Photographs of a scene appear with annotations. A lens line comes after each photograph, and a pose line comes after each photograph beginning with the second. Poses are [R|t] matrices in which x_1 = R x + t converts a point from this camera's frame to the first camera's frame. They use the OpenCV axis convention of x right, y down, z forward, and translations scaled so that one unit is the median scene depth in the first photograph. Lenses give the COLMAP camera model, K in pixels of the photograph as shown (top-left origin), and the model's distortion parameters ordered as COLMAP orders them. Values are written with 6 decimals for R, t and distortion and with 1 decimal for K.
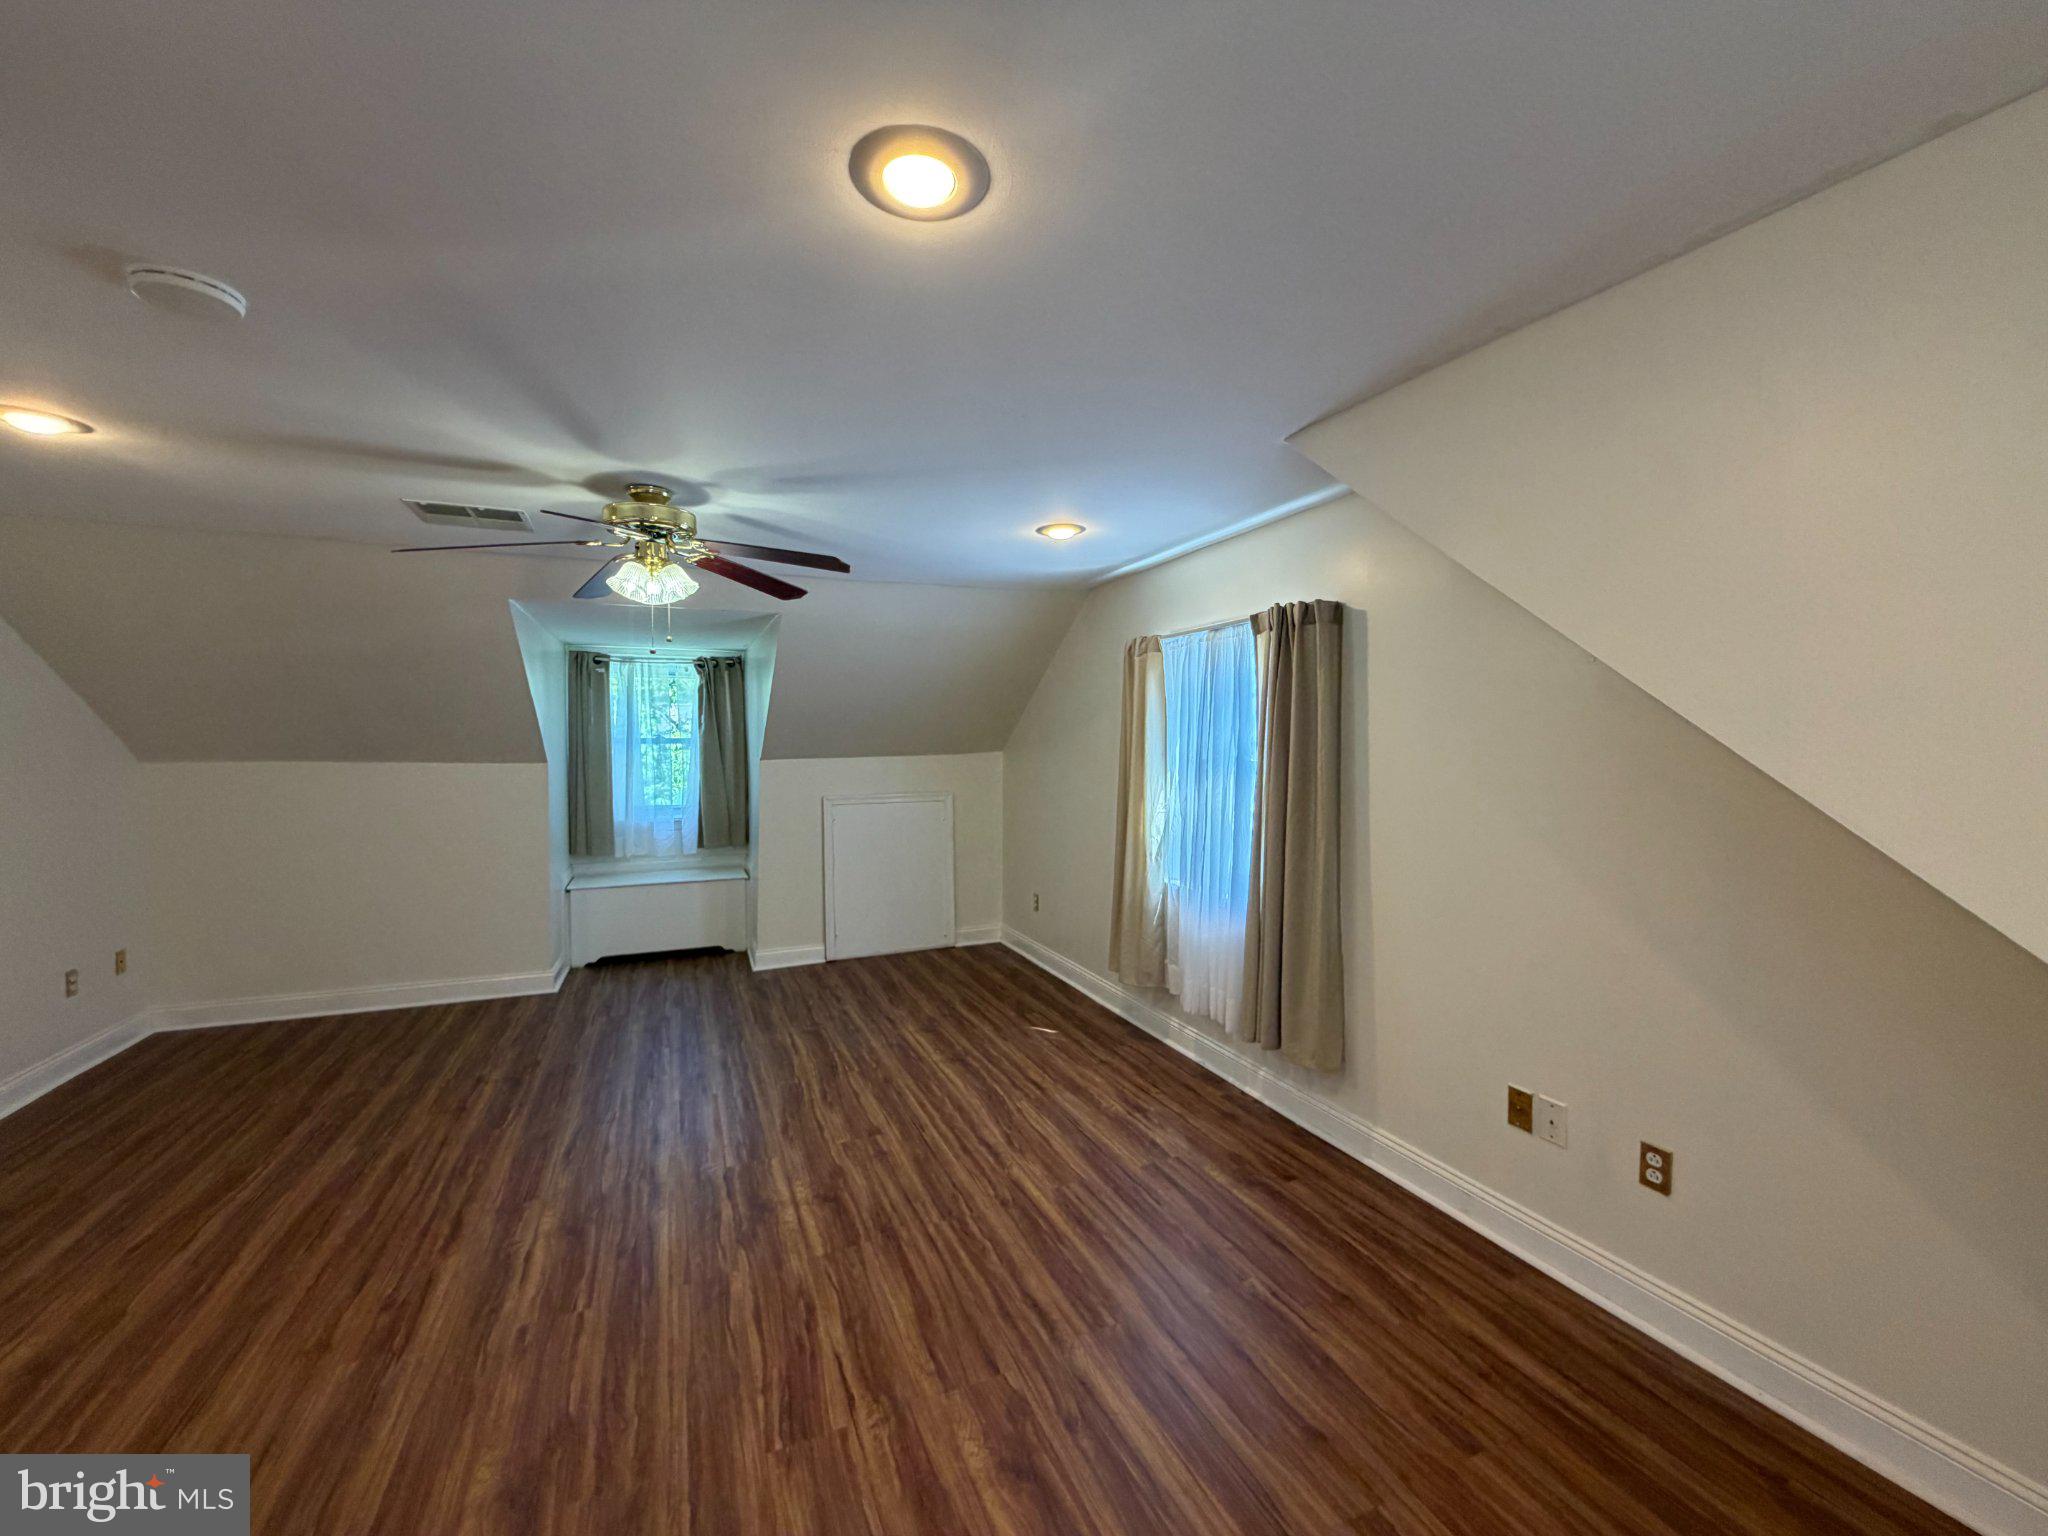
lens RADIAL K [[814.9, 0, 1018.5], [0, 814.9, 765.5], [0, 0, 1]] dist [0.001524, -0.000018]
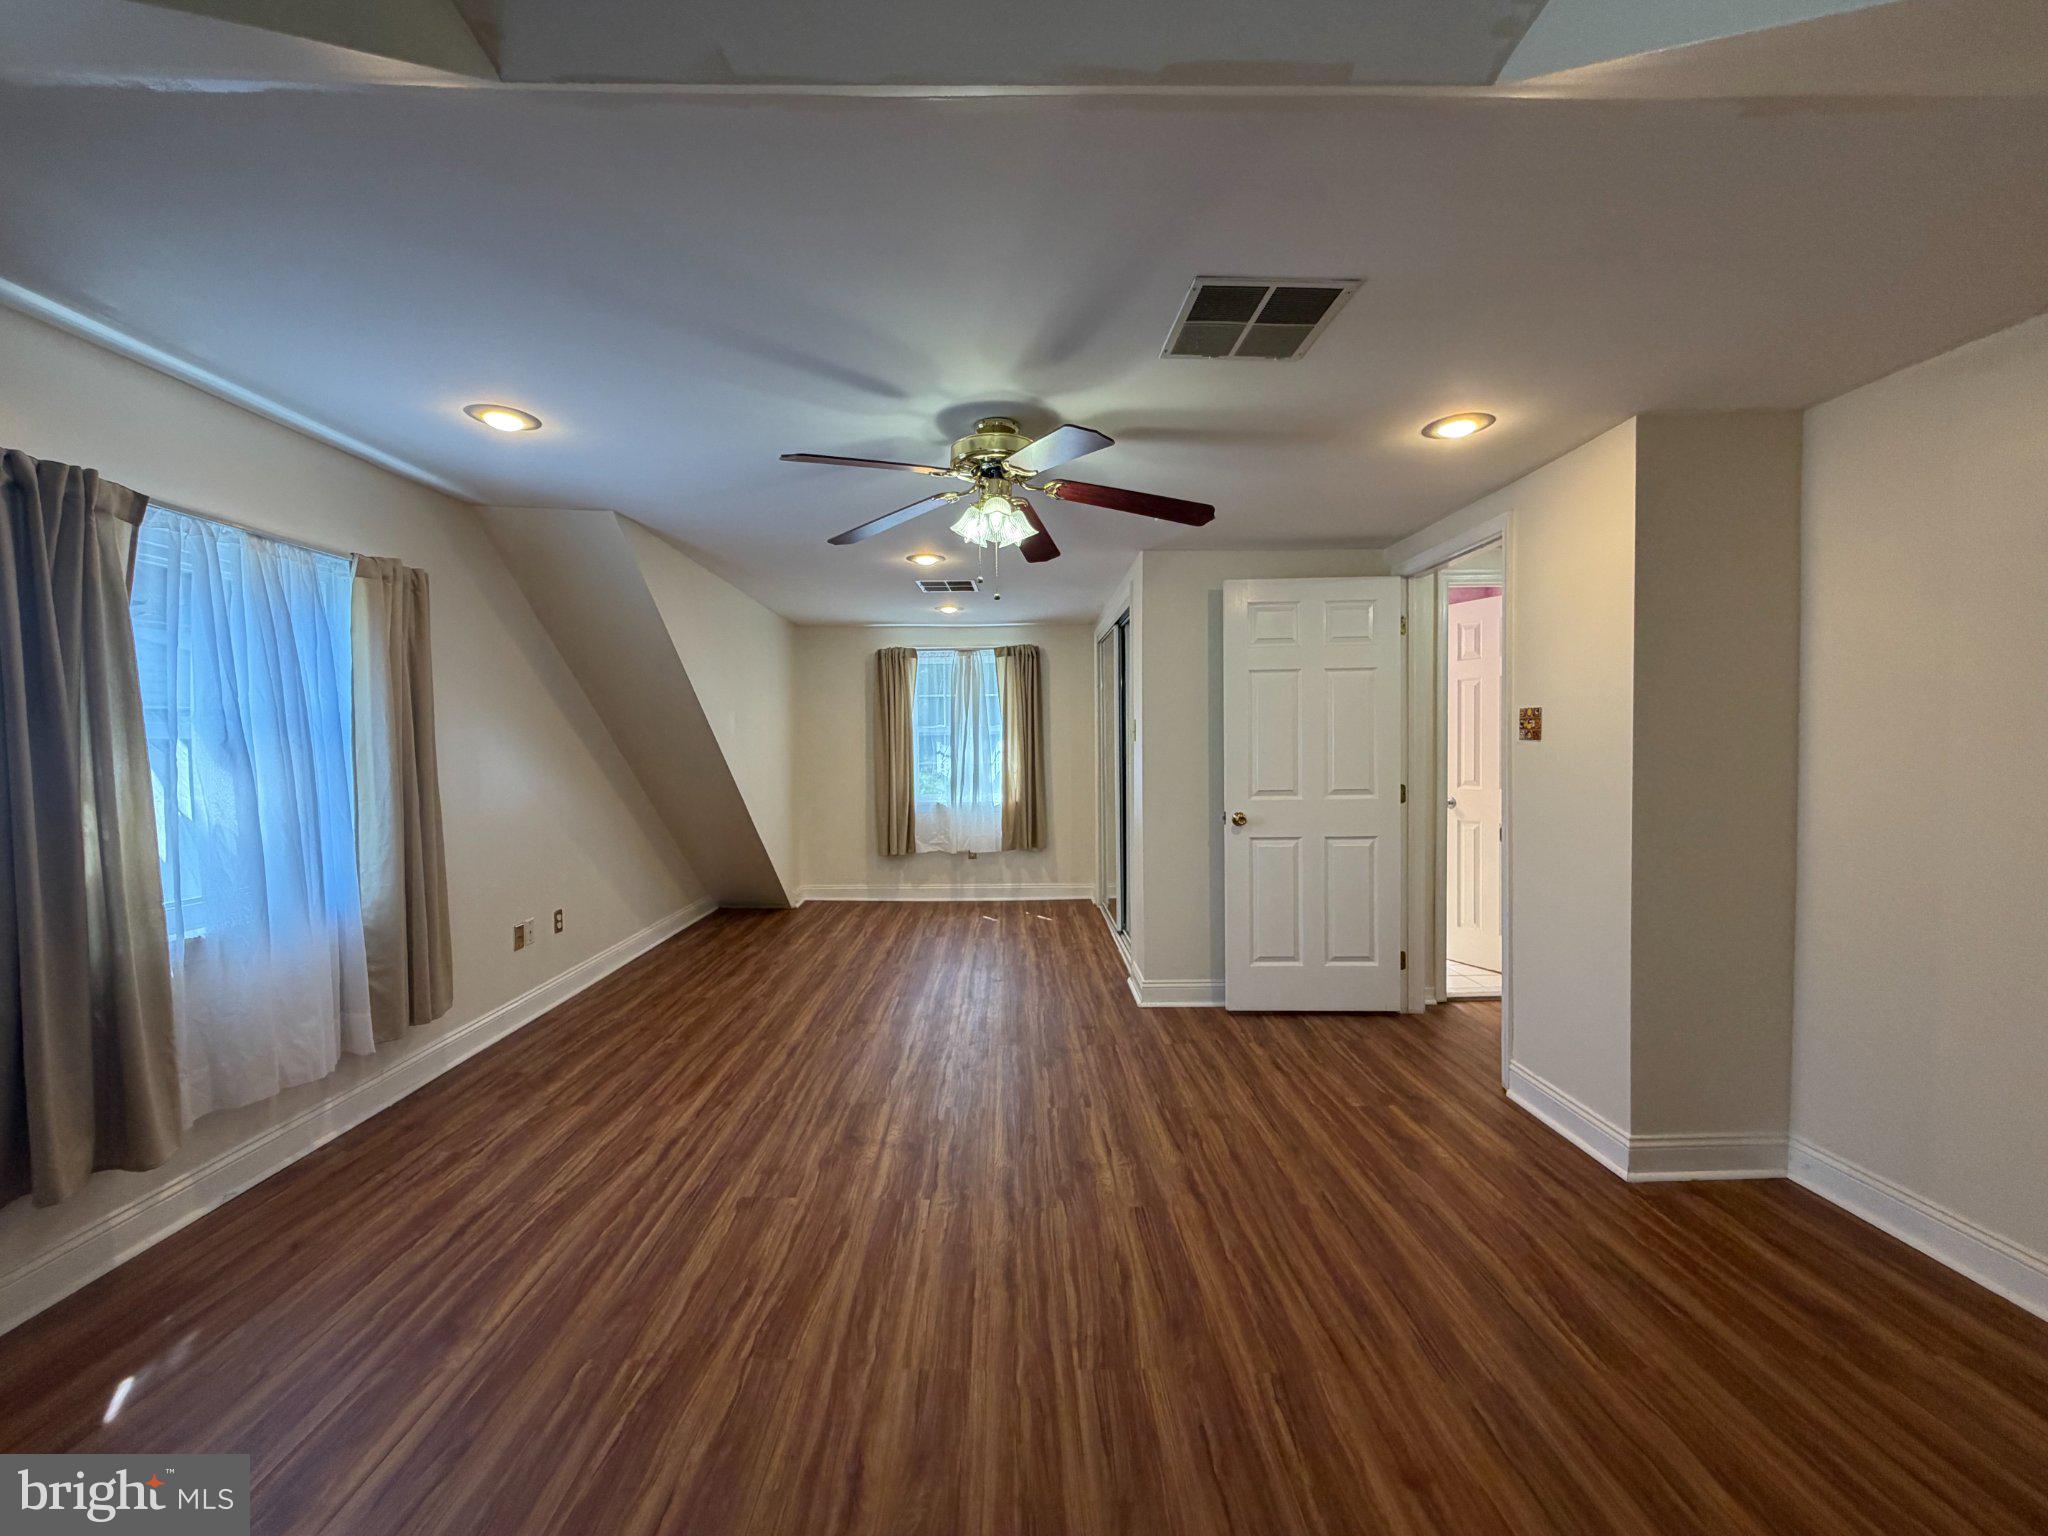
lens RADIAL K [[814.9, 0, 1016.0], [0, 814.9, 766.4], [0, 0, 1]] dist [0.001524, -0.000018]
pose [[-0.924408, -0.004872, 0.381373, -0.674316], [0.018709, 0.998135, 0.058100, 0.001290], [-0.380945, 0.060843, -0.922594, 1.525901]]
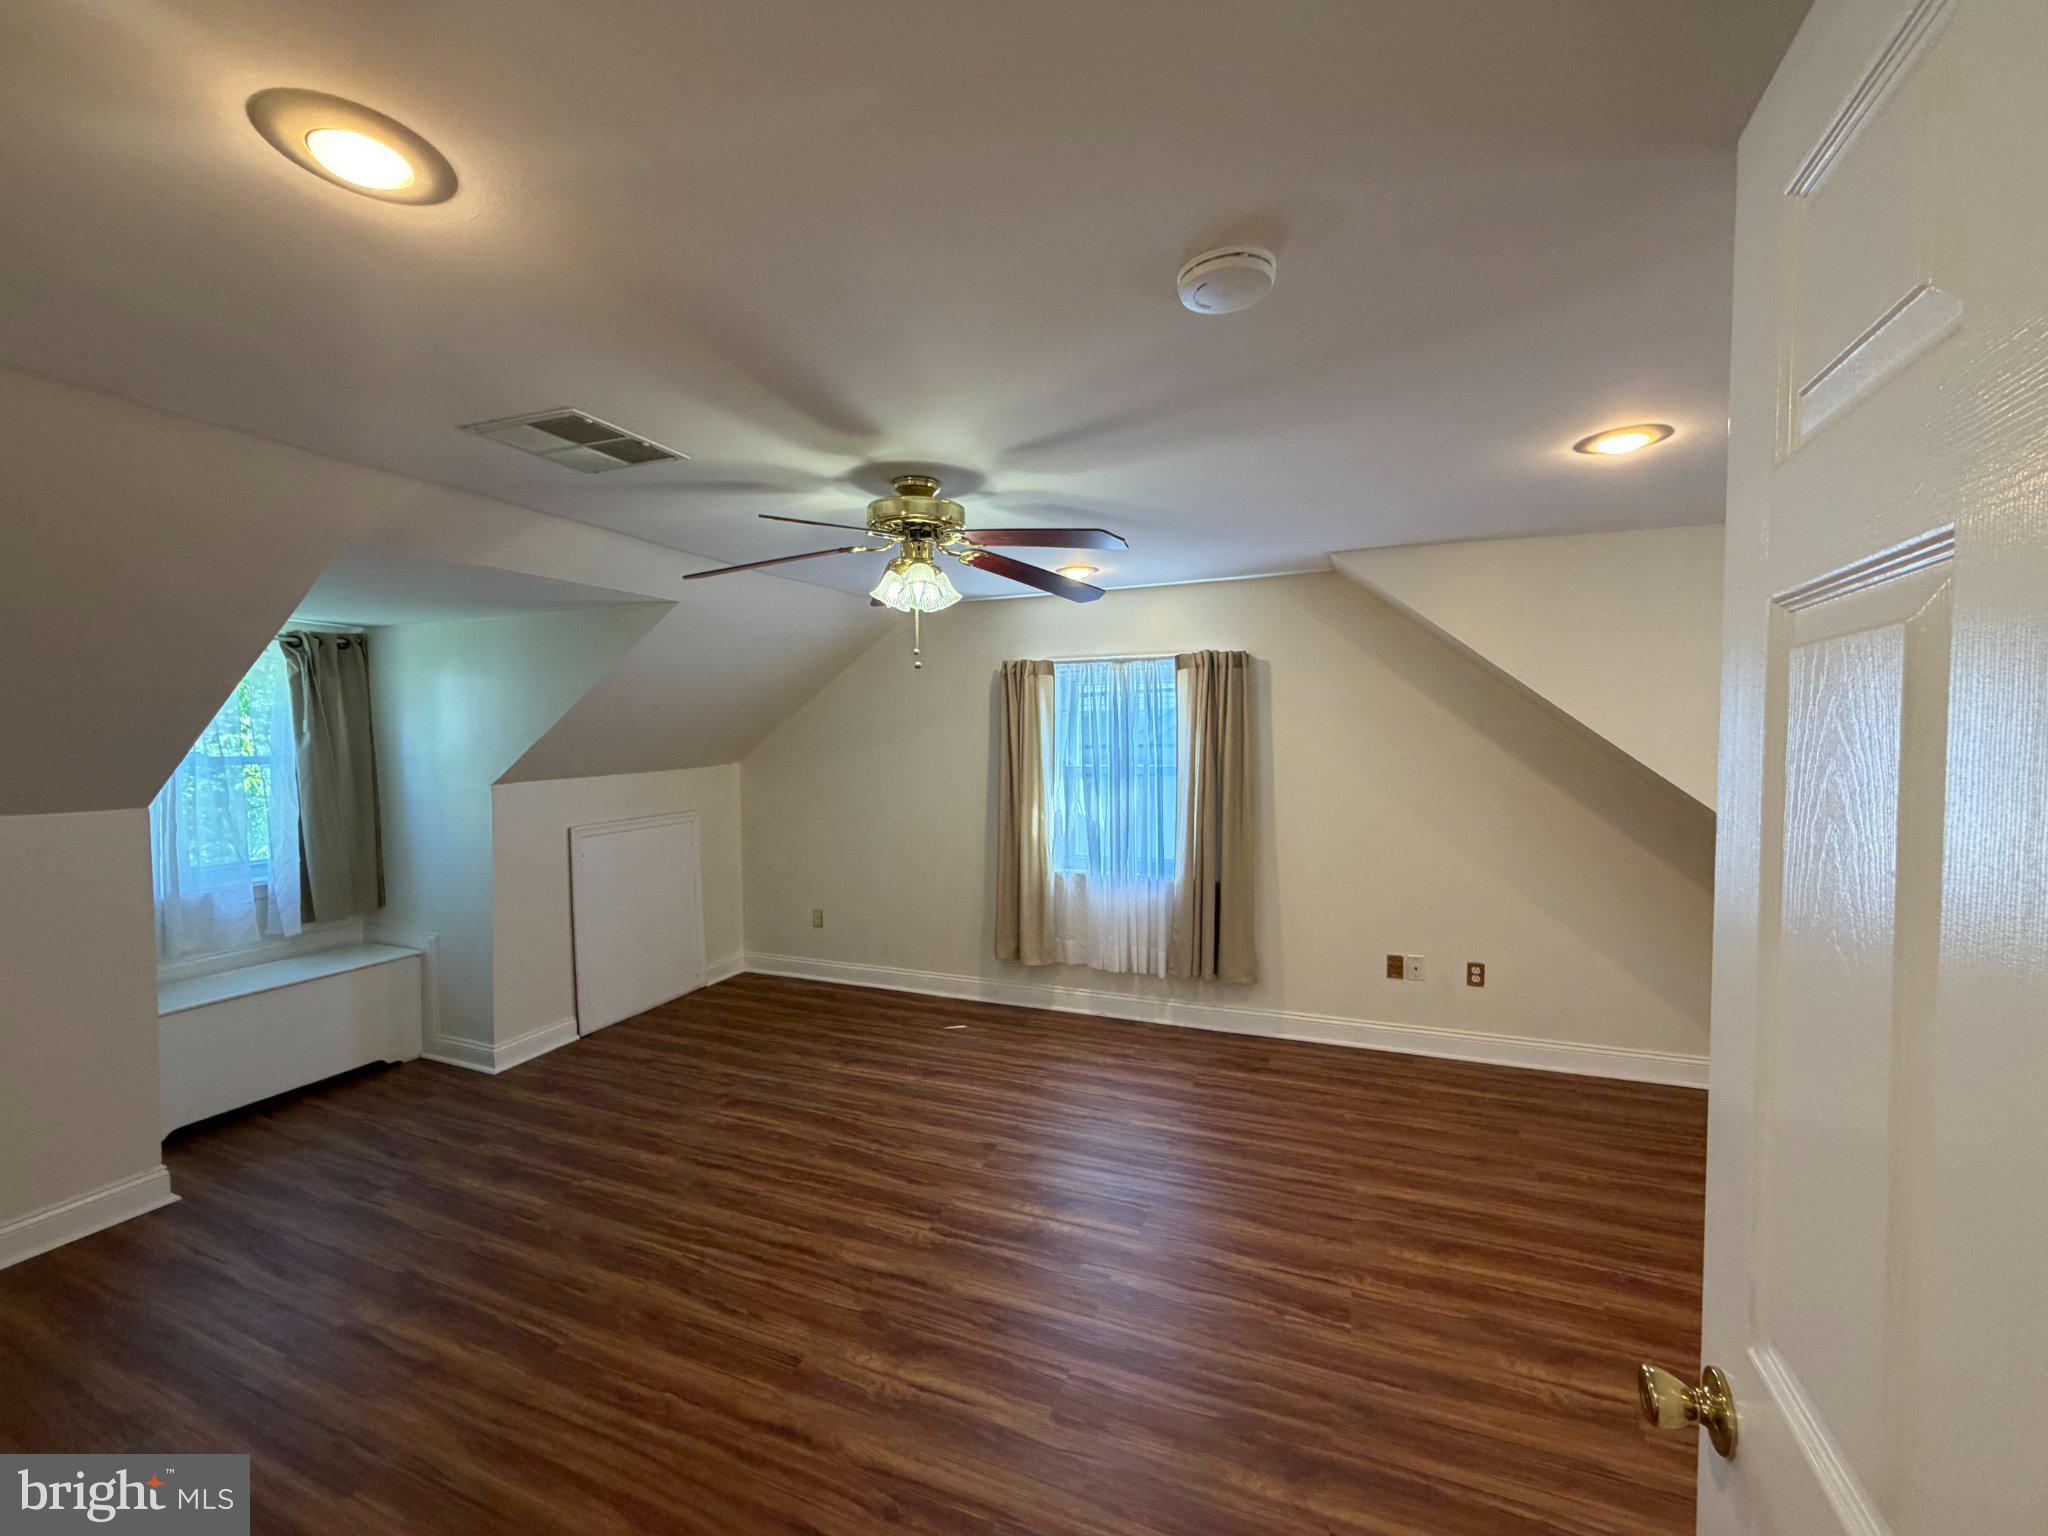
lens RADIAL K [[814.9, 0, 1018.3], [0, 814.9, 771.3], [0, 0, 1]] dist [0.001524, -0.000018]
pose [[0.710345, -0.036335, 0.702915, -0.811705], [0.029792, 0.999324, 0.021550, -0.033605], [-0.703222, 0.005633, 0.710948, 0.246661]]
